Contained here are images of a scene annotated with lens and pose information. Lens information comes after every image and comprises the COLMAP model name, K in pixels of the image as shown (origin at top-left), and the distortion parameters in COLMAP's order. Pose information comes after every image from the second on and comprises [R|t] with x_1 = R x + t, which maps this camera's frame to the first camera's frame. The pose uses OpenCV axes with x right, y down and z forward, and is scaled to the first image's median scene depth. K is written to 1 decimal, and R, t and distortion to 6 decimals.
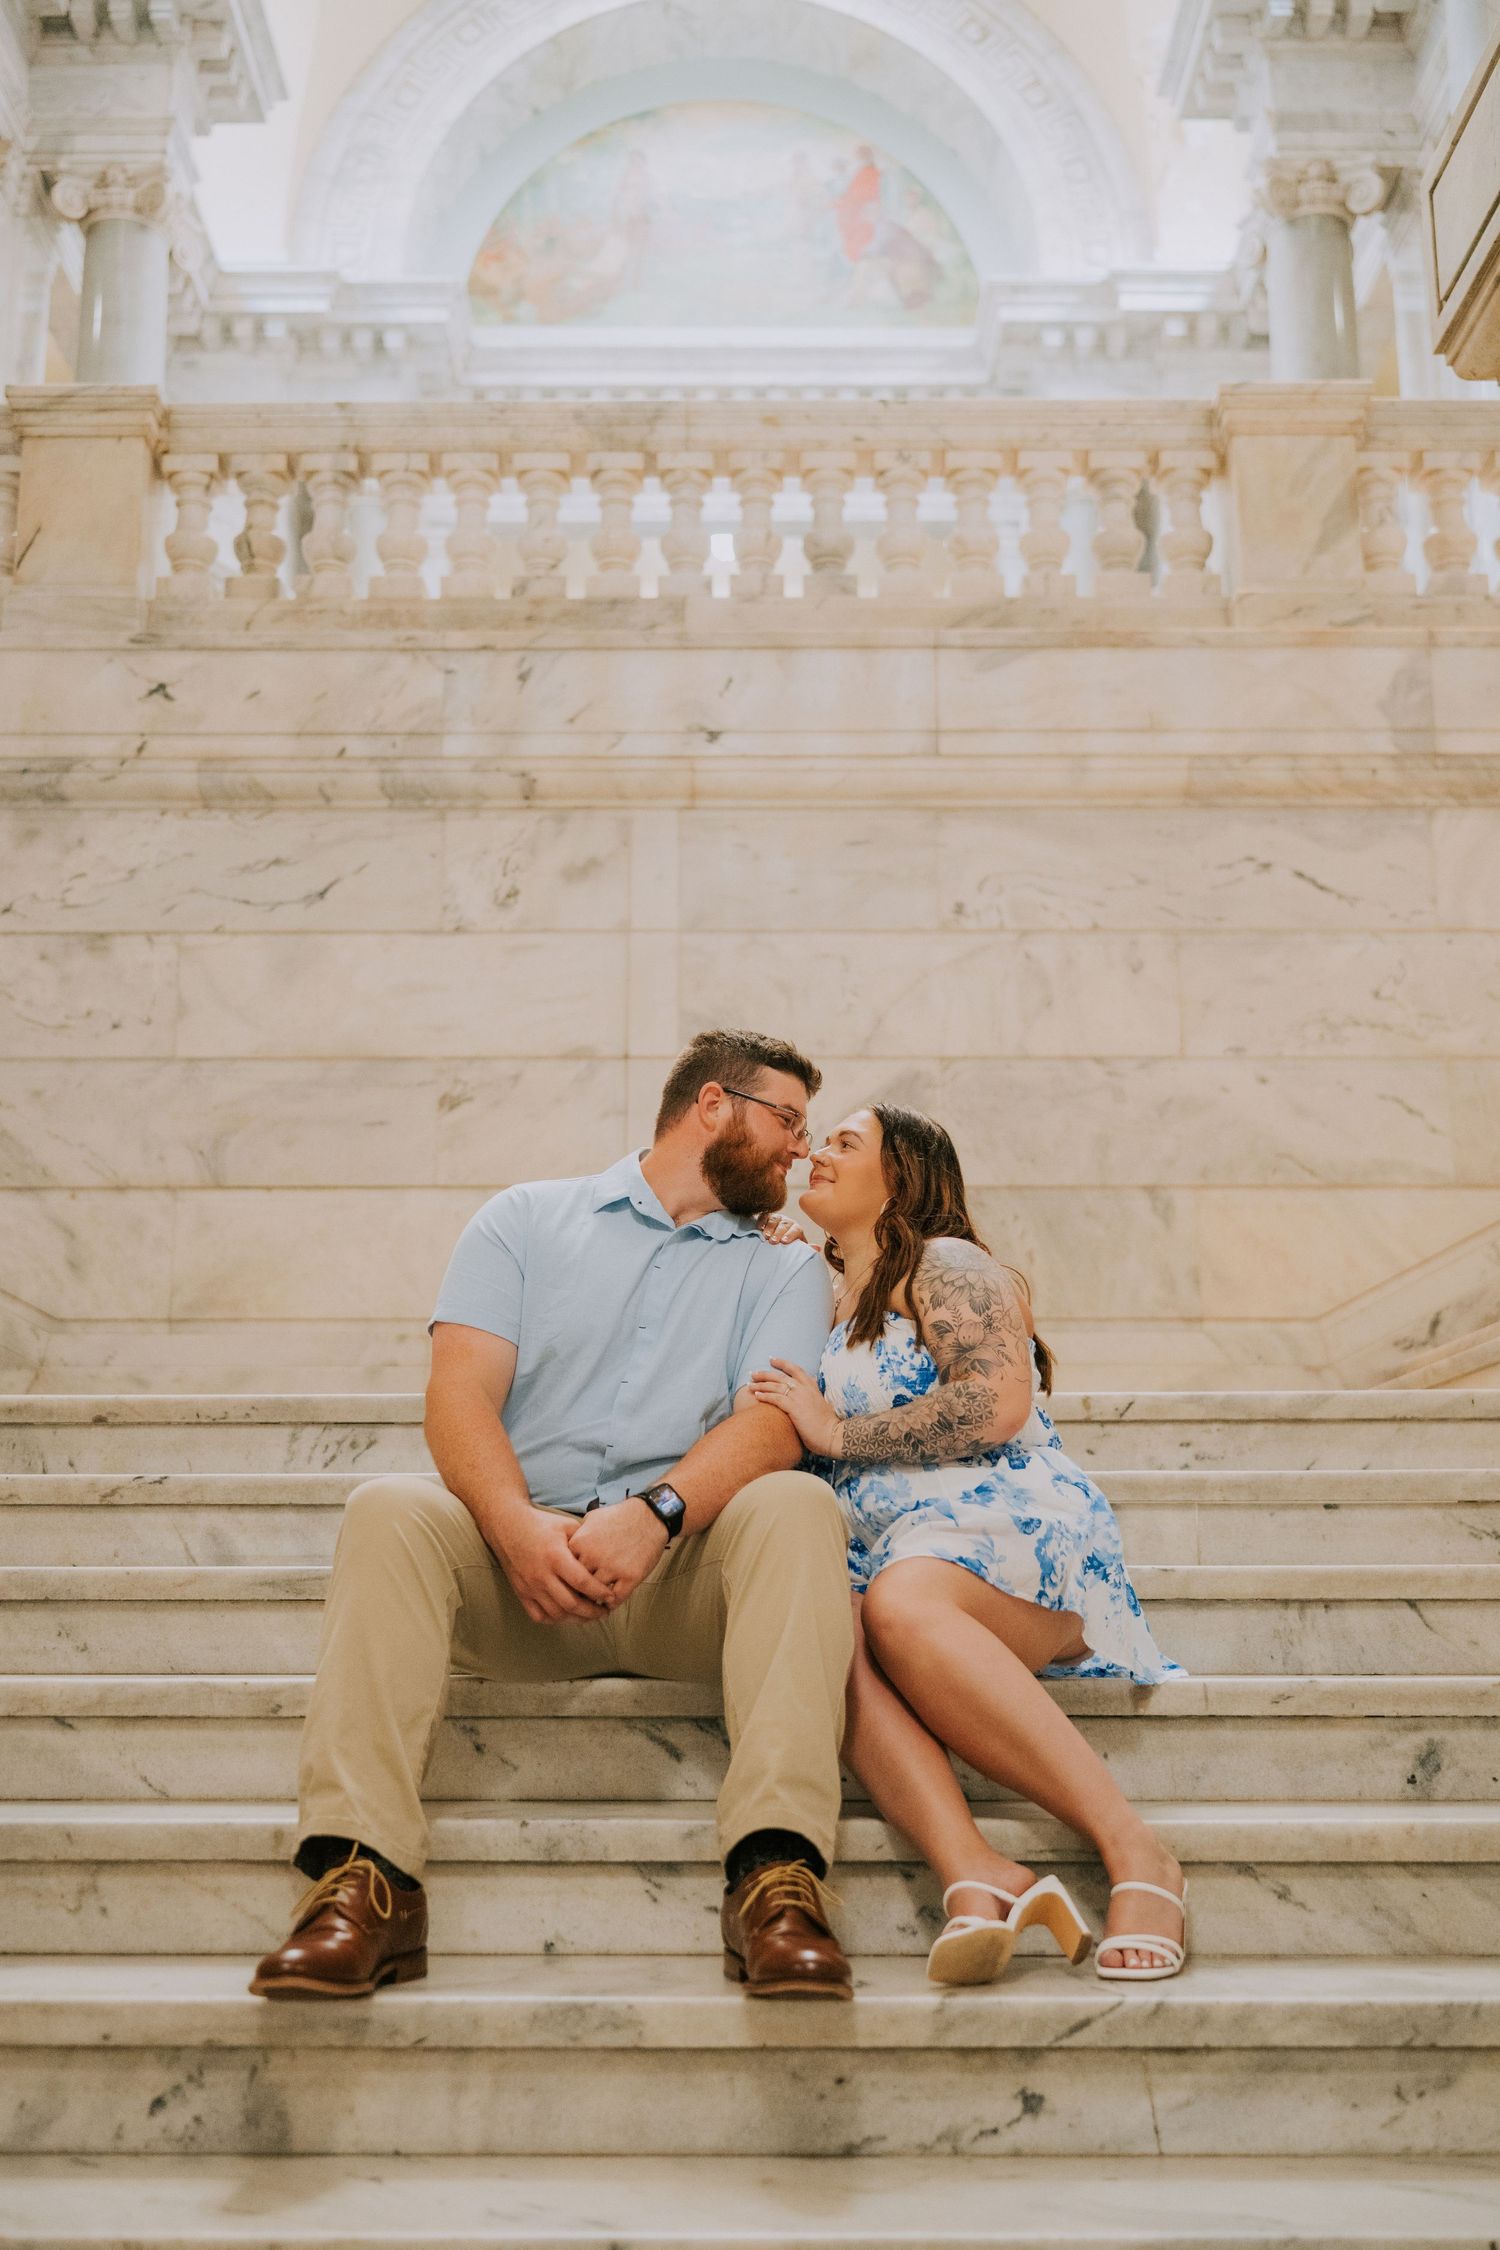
lens RADIAL K [[2294.7, 0, 753.2], [0, 2294.7, 1128.9], [0, 0, 1]] dist [-0.016061, 0.000000]
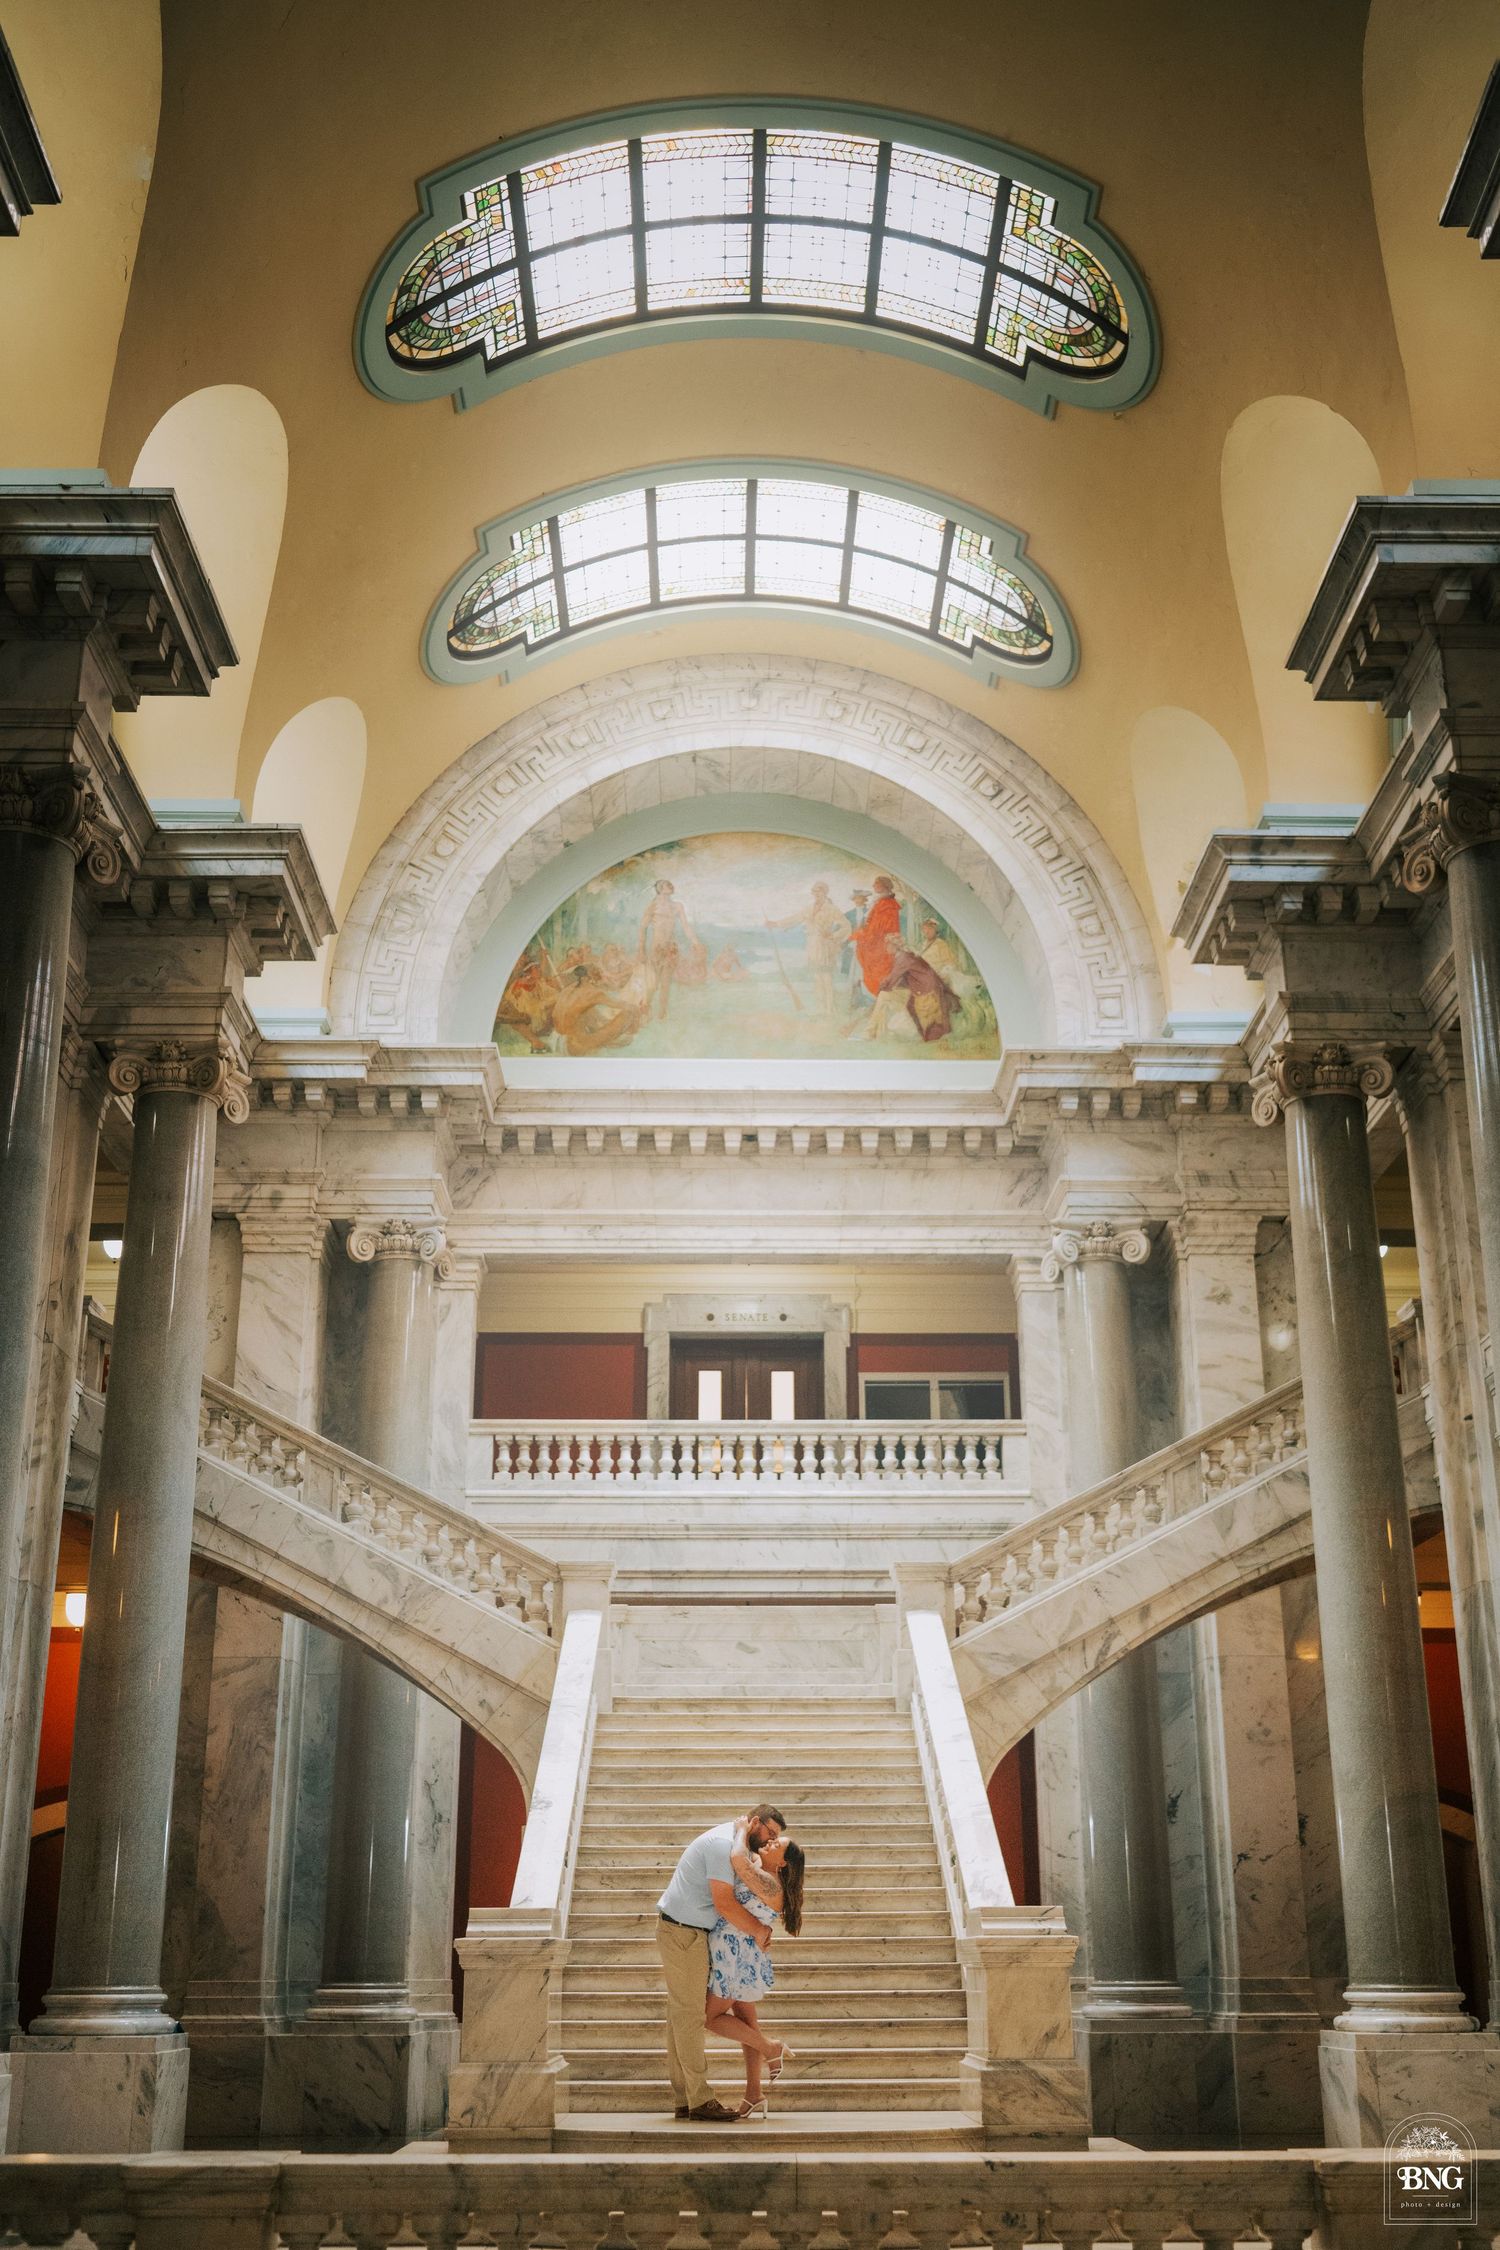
lens RADIAL K [[2294.7, 0, 790.0], [0, 2294.7, 1196.3], [0, 0, 1]] dist [-0.016061, 0.000000]
pose [[0.999833, 0.002247, 0.018151, -0.013732], [0.000201, 0.991012, -0.133769, -0.163335], [-0.018289, 0.133751, 0.990846, -0.015601]]
